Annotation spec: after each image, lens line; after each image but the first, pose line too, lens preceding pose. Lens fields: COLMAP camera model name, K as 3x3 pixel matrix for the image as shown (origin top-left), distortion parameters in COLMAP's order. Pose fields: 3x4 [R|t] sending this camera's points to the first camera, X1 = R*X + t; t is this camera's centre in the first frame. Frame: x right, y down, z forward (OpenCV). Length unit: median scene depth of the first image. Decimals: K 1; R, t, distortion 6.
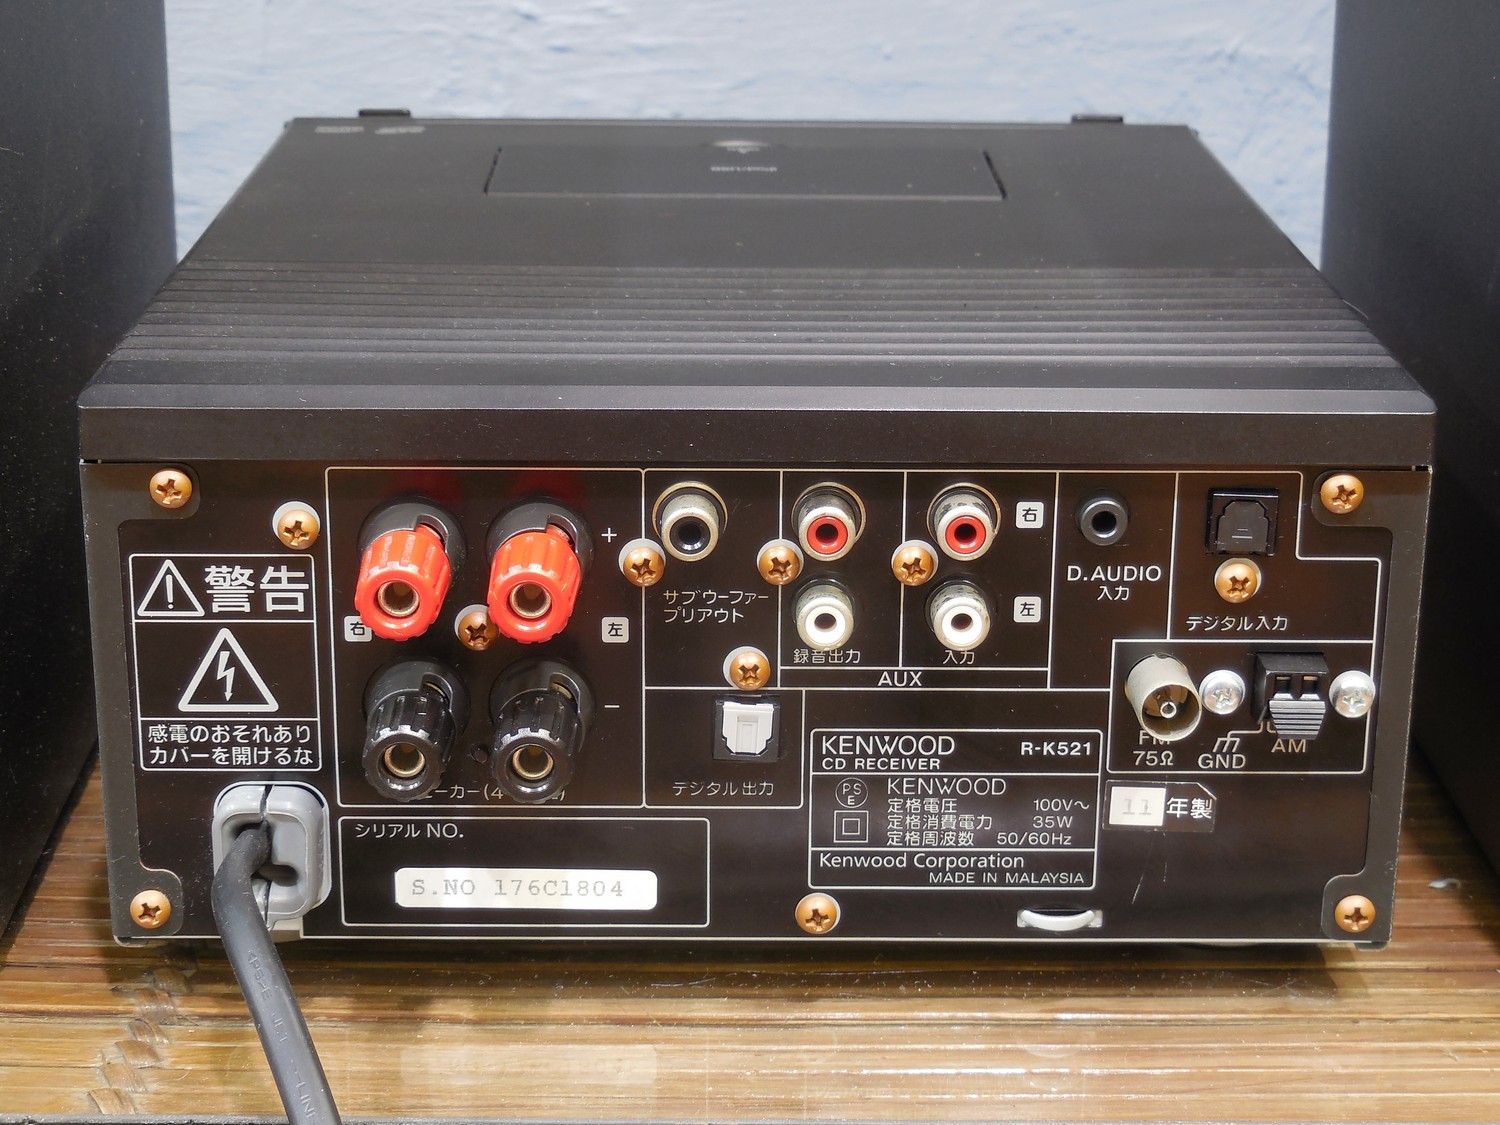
lens RADIAL K [[3063.0, 0, 748.8], [0, 3063.0, 558.6], [0, 0, 1]] dist [0.009099, 0.000000]
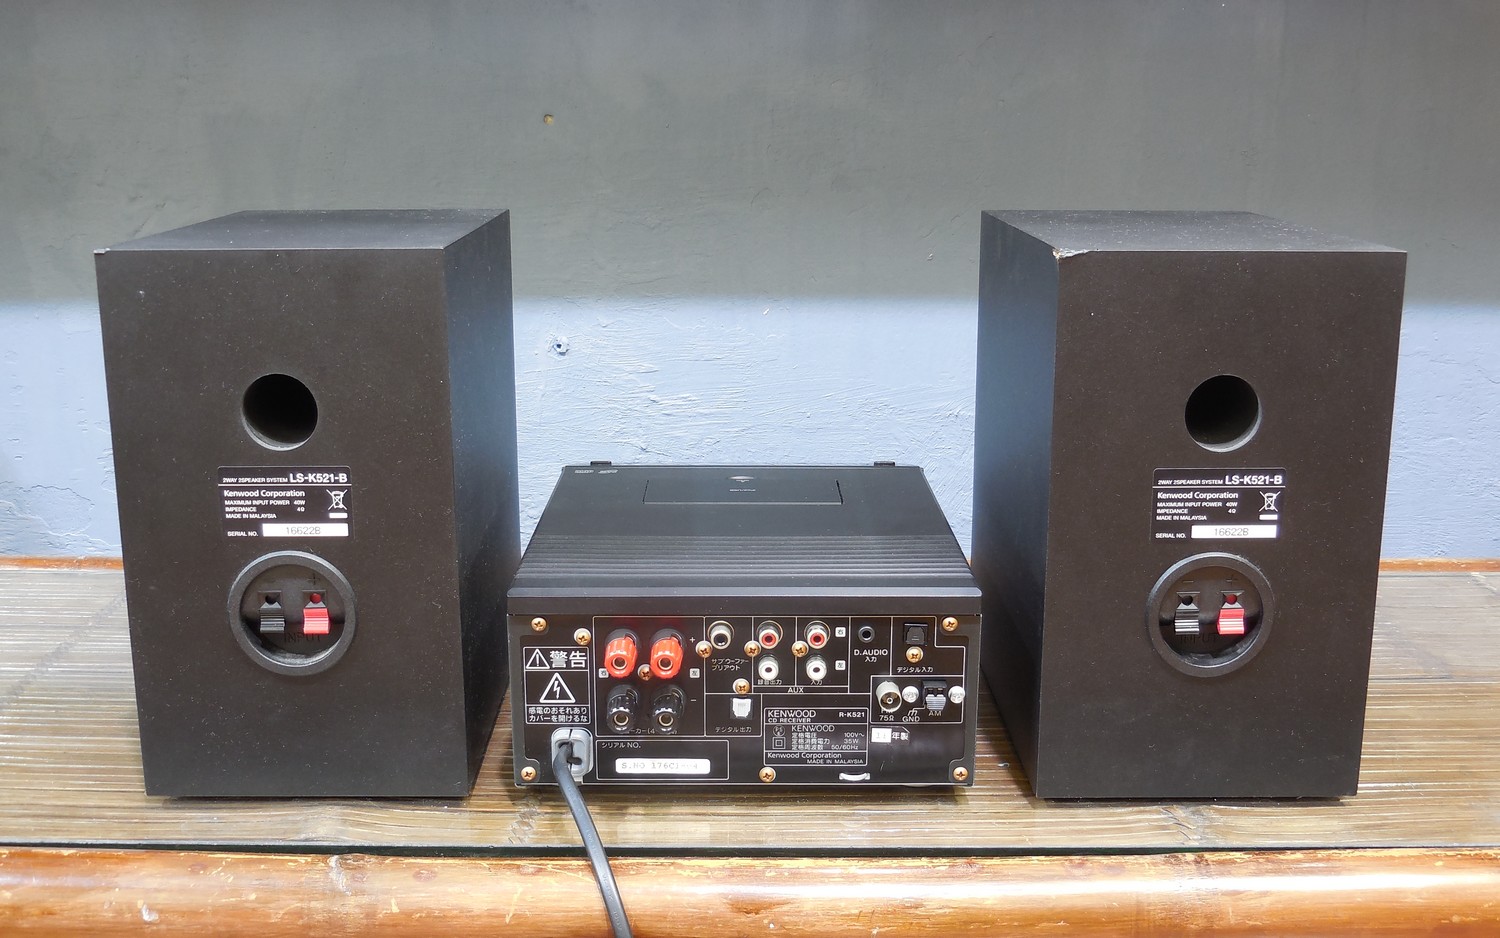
lens RADIAL K [[1803.3, 0, 746.0], [0, 1803.3, 478.1], [0, 0, 1]] dist [-0.074455, 0.000000]
pose [[0.999933, -0.005326, -0.010299, 0.021633], [0.004578, 0.997437, -0.071404, -0.036848], [0.010652, 0.071352, 0.997394, -0.660719]]
